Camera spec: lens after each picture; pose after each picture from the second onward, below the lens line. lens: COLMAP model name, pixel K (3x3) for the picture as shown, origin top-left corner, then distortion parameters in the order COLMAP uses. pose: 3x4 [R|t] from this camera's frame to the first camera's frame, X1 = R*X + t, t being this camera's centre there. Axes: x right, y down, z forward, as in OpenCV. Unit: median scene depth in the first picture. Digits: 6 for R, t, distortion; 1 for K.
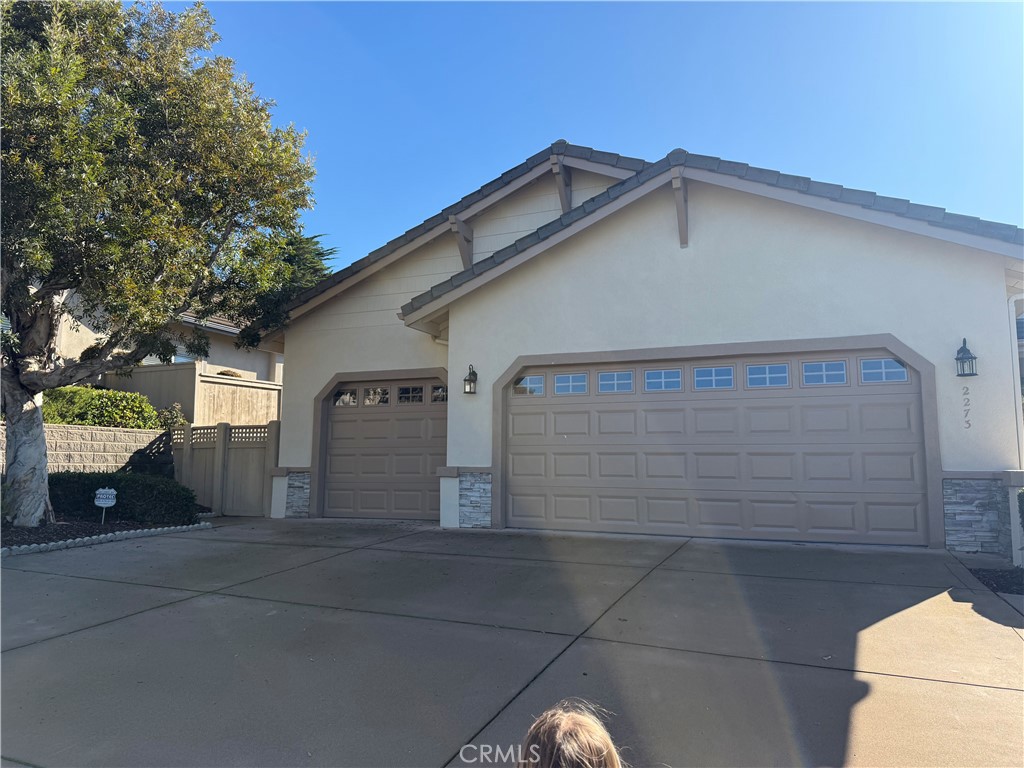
lens RADIAL K [[731.0, 0, 512.0], [0, 731.0, 384.0], [0, 0, 1]] dist [0.169457, -0.272205]
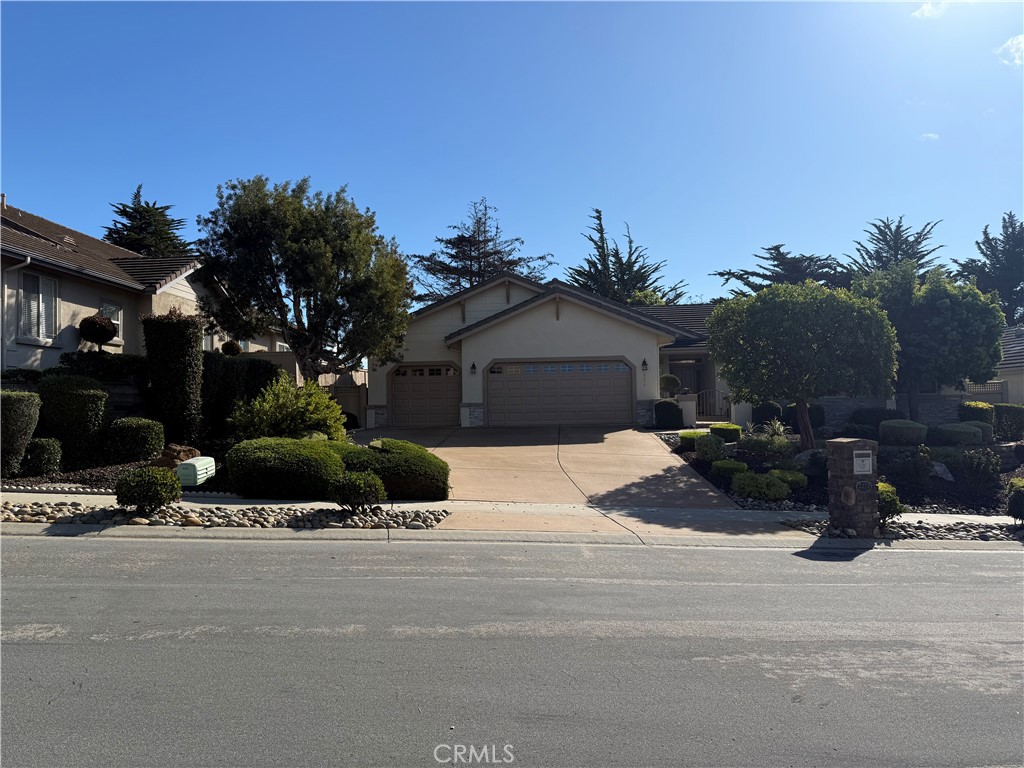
lens RADIAL K [[732.5, 0, 512.0], [0, 732.5, 384.0], [0, 0, 1]] dist [0.114902, -0.139768]
pose [[0.942109, -0.010855, 0.335131, -0.766266], [-0.016729, 0.996709, 0.079312, -0.150662], [-0.334889, -0.080327, 0.938827, -1.377071]]
